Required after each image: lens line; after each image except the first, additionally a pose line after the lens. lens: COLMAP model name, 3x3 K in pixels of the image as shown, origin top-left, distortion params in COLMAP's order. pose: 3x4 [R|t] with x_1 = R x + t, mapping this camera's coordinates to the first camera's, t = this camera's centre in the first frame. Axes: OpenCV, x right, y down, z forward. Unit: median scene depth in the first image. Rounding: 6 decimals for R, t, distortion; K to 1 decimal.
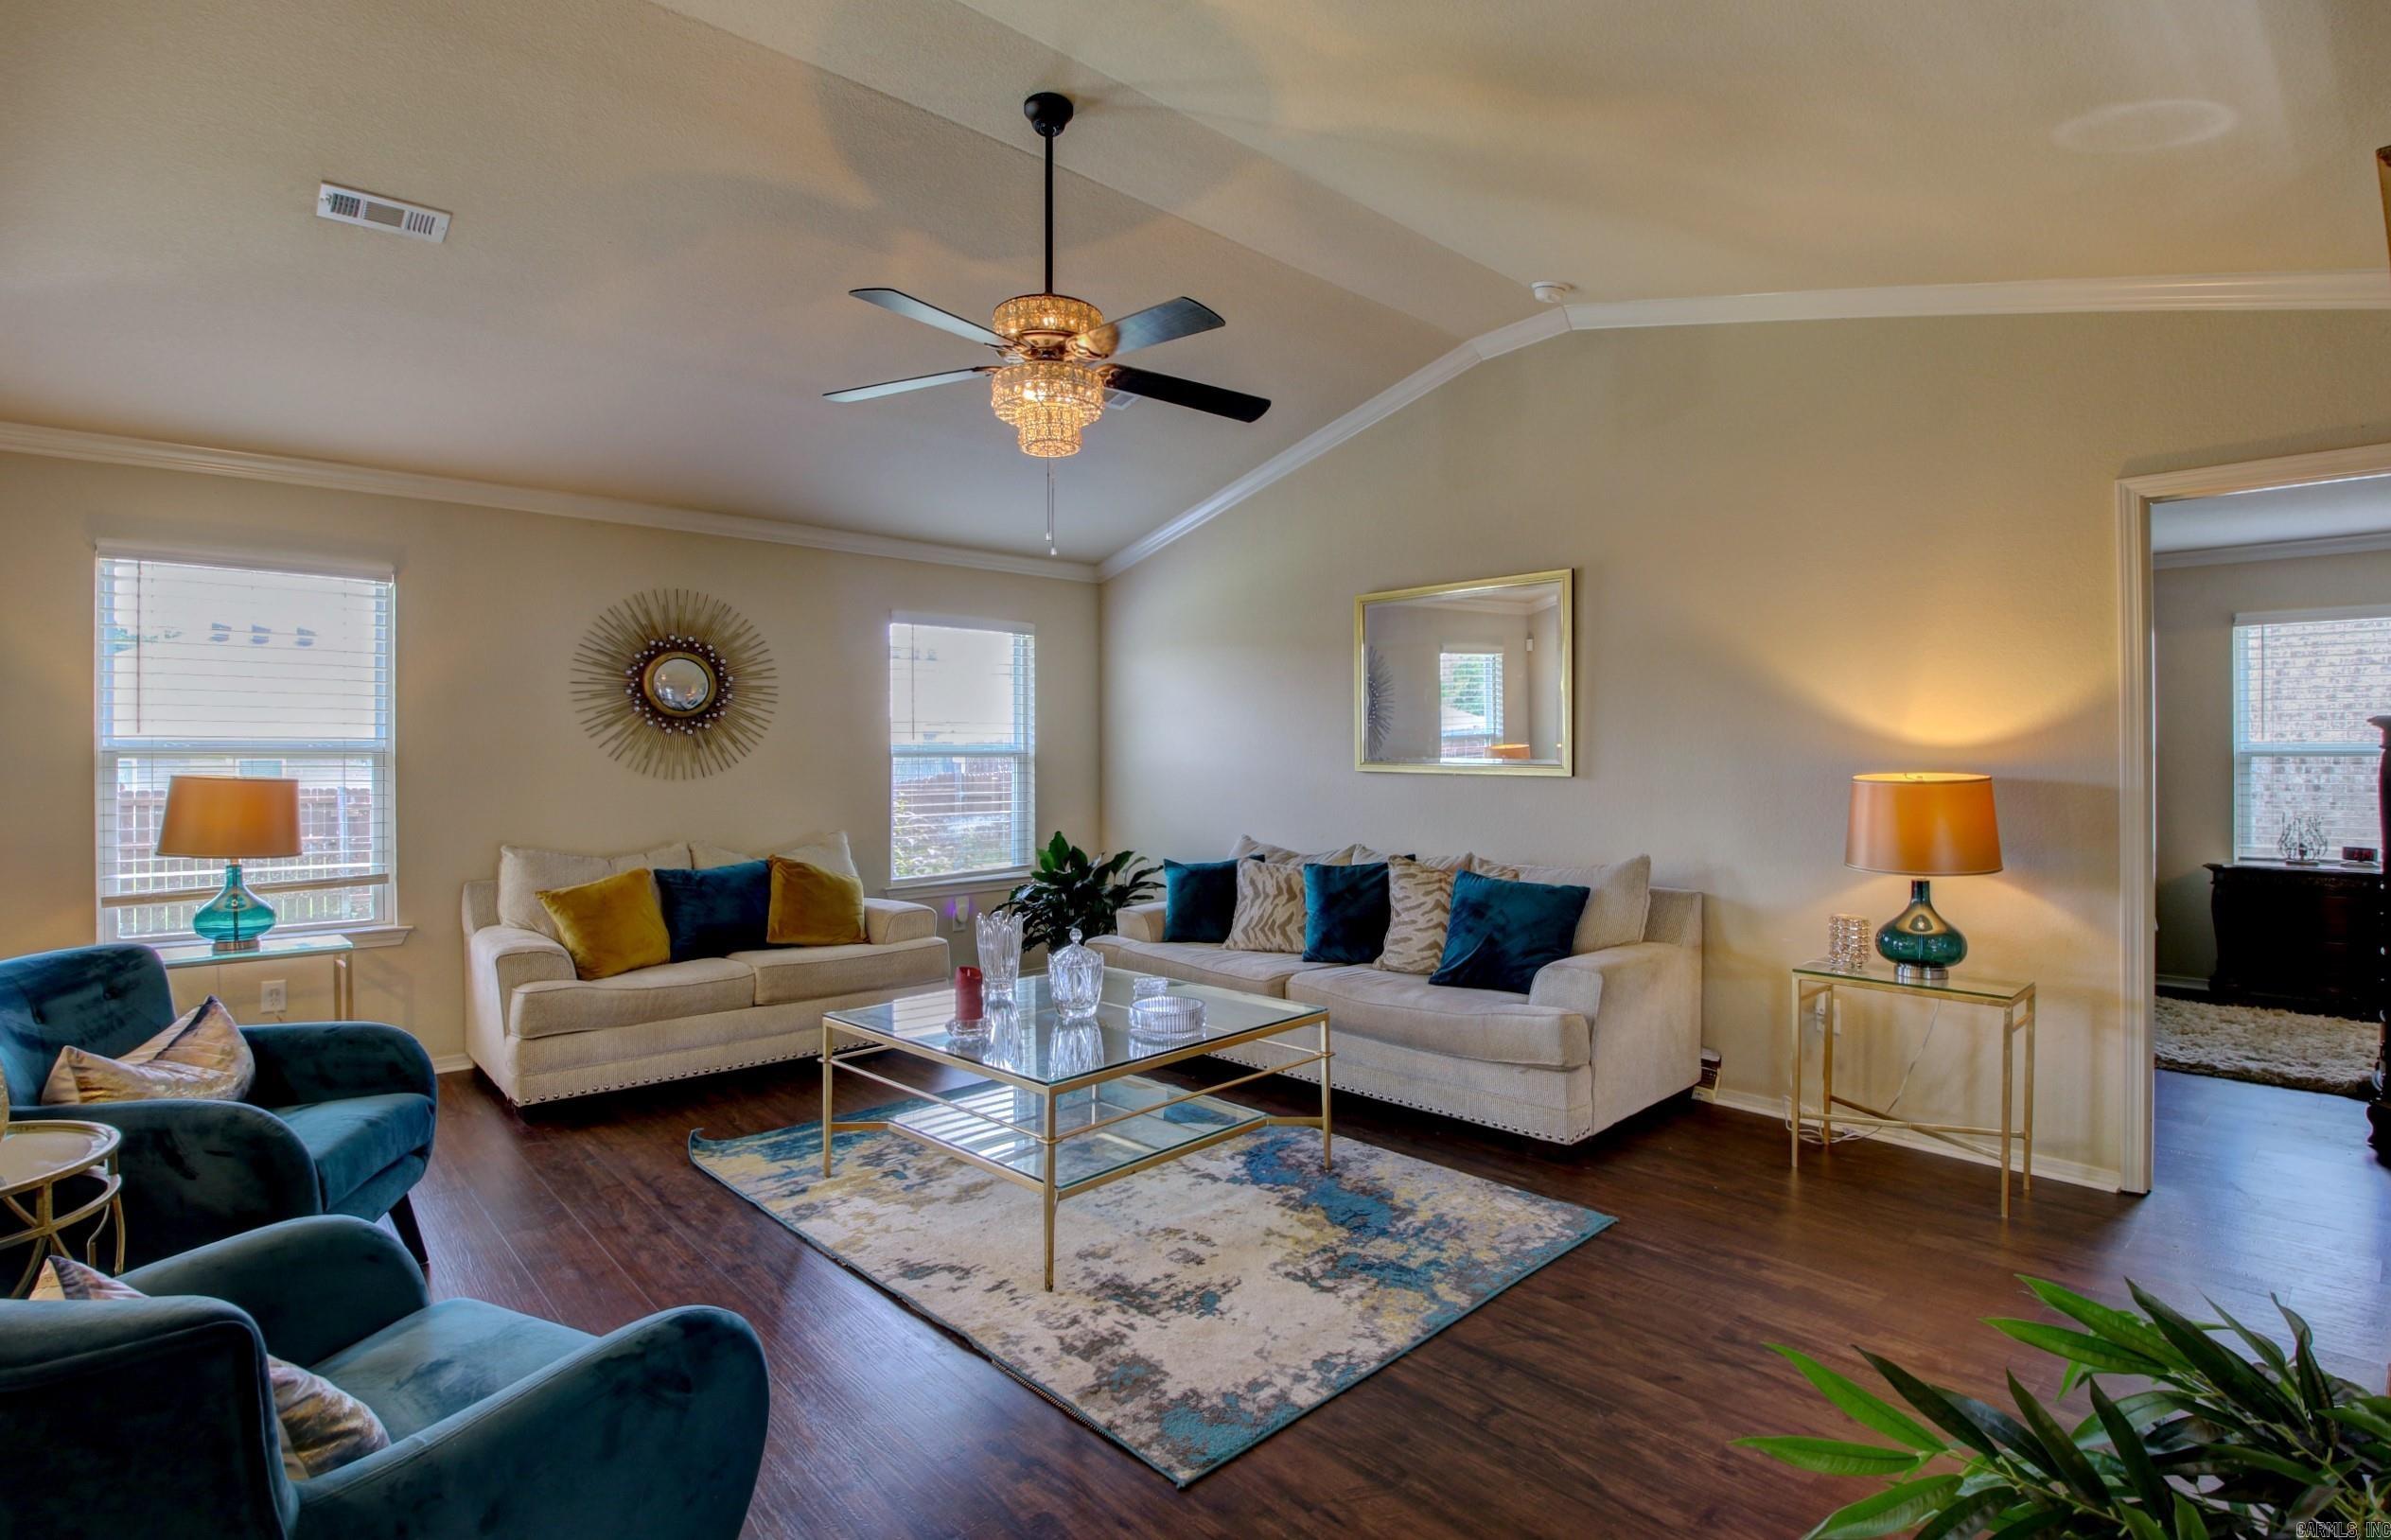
lens RADIAL K [[1135.6, 0, 1192.8], [0, 1135.6, 754.3], [0, 0, 1]] dist [0.000189, -0.005979]
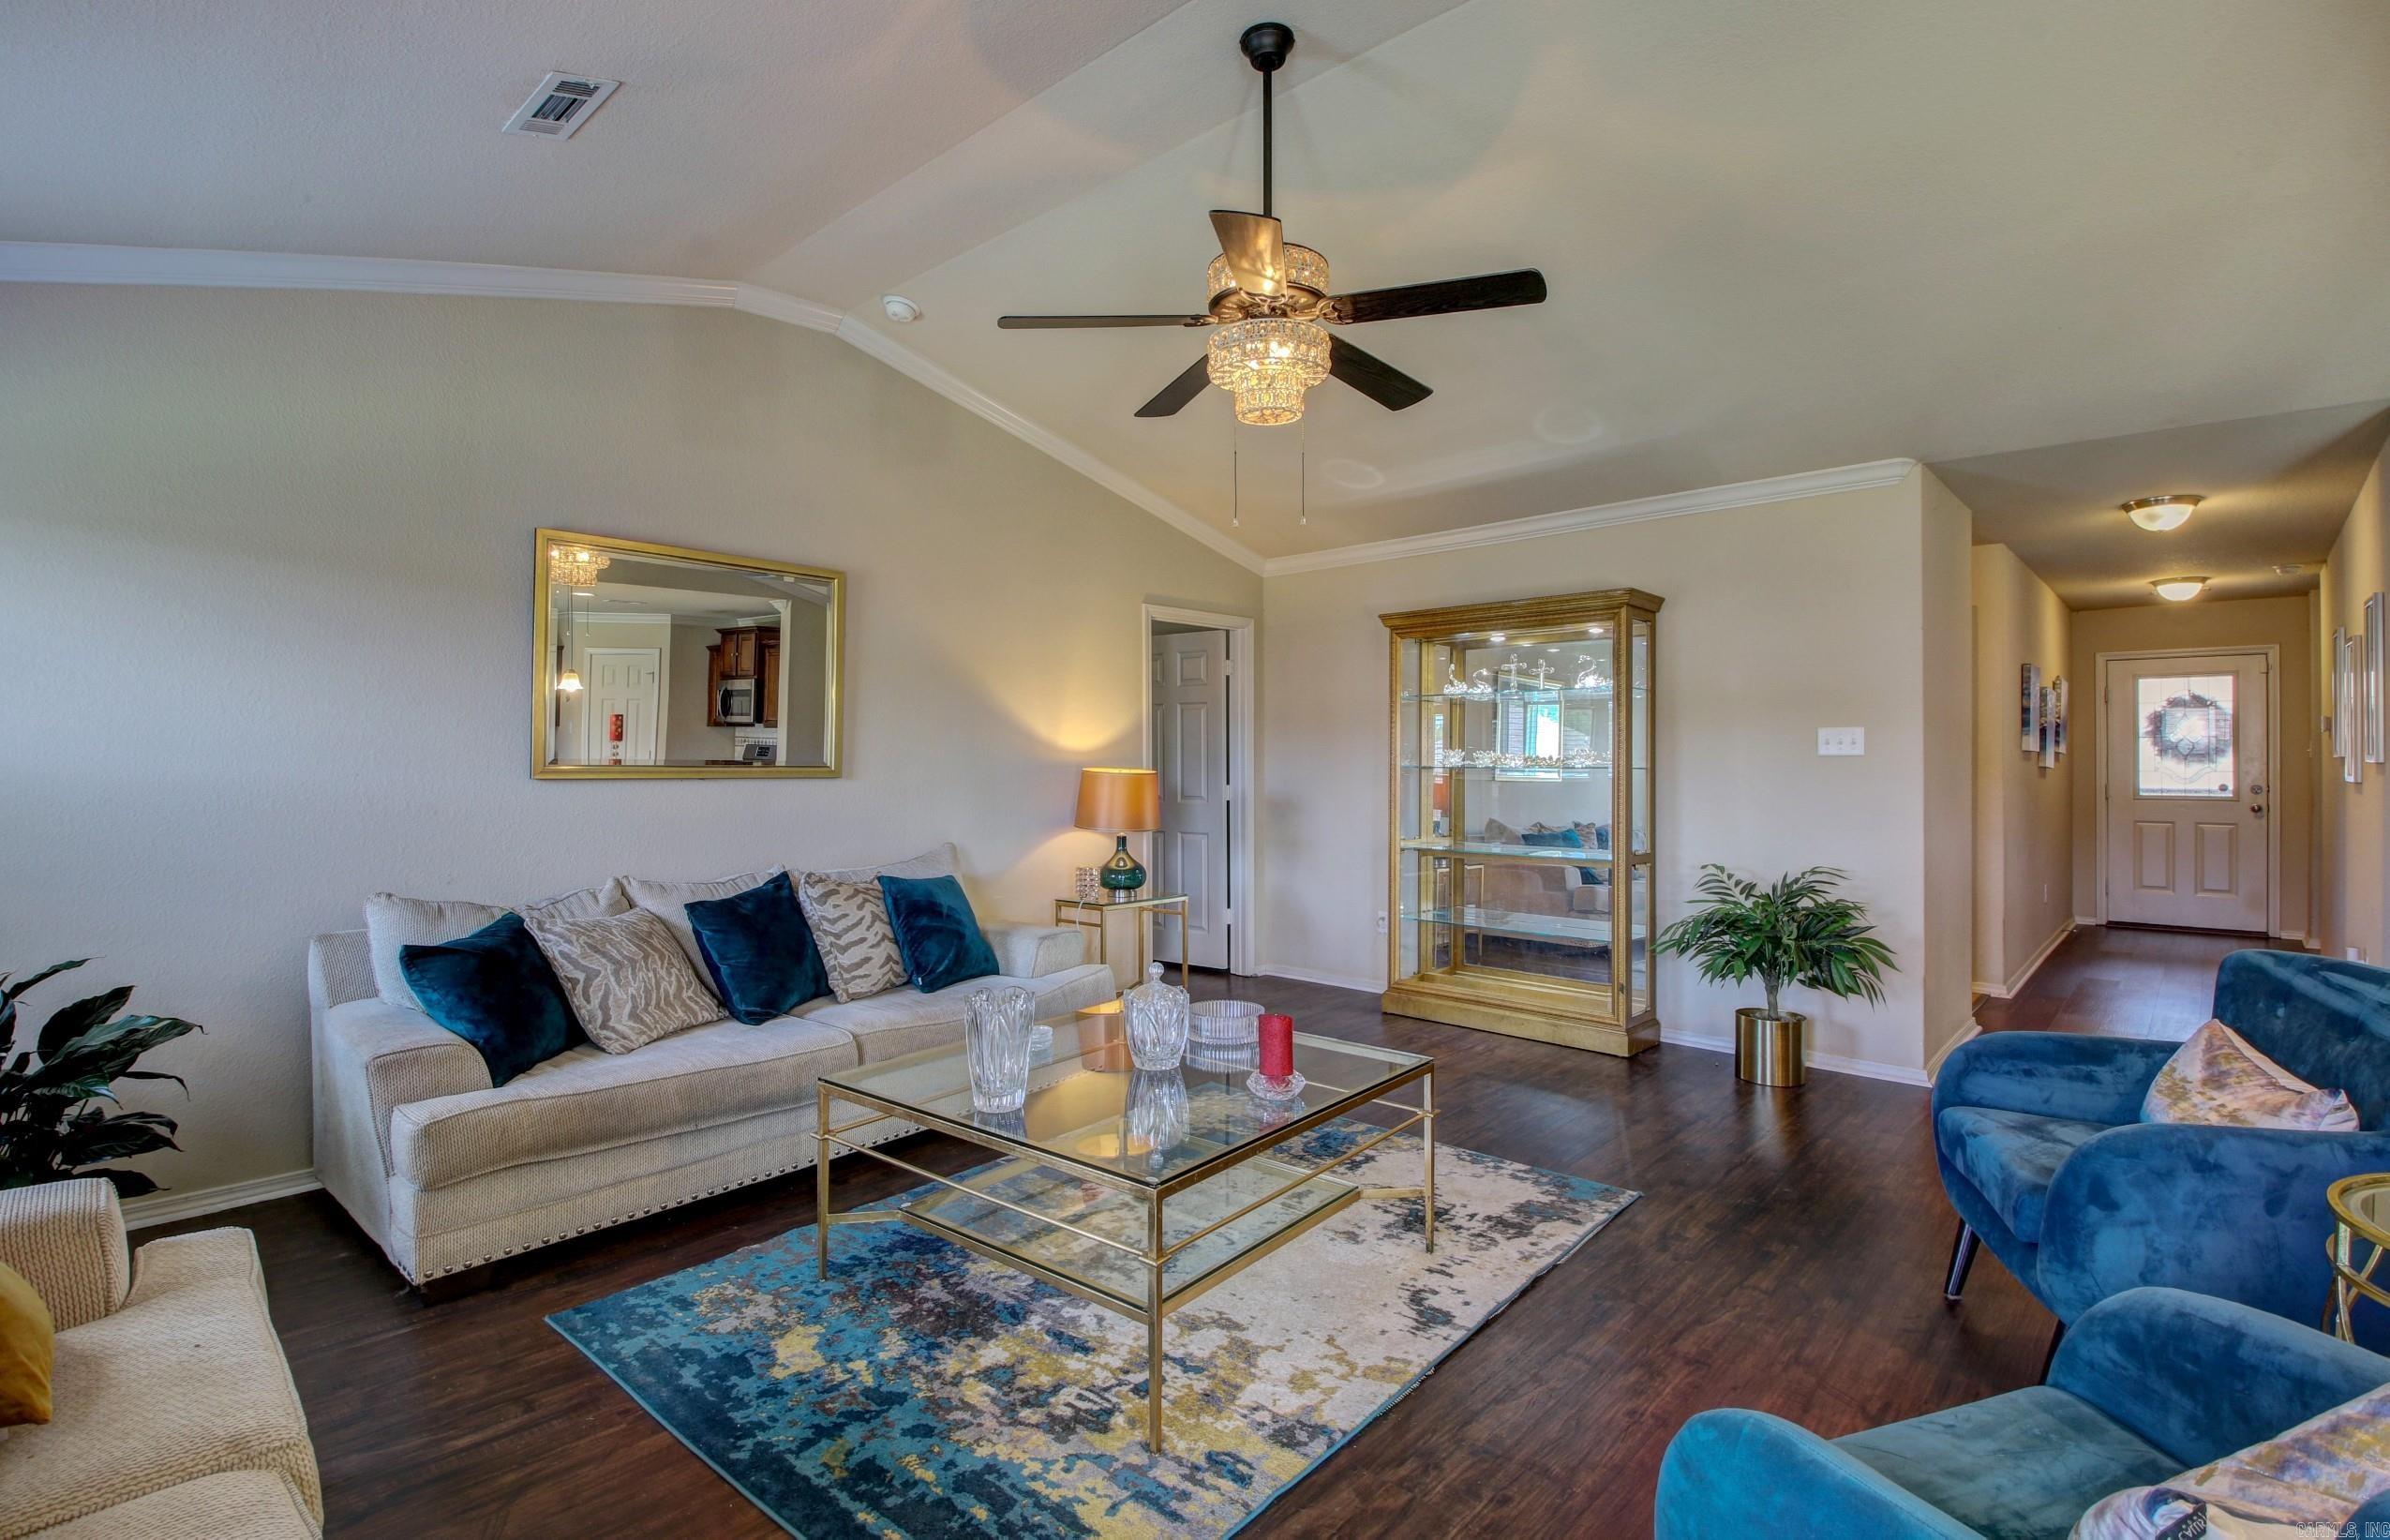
lens RADIAL K [[1135.3, 0, 1191.7], [0, 1135.3, 751.4], [0, 0, 1]] dist [0.000189, -0.005979]
pose [[-0.087388, 0.006915, 0.996150, -0.768549], [0.000346, 0.999976, -0.006911, 0.004089], [-0.996174, -0.000260, -0.087388, 0.858747]]
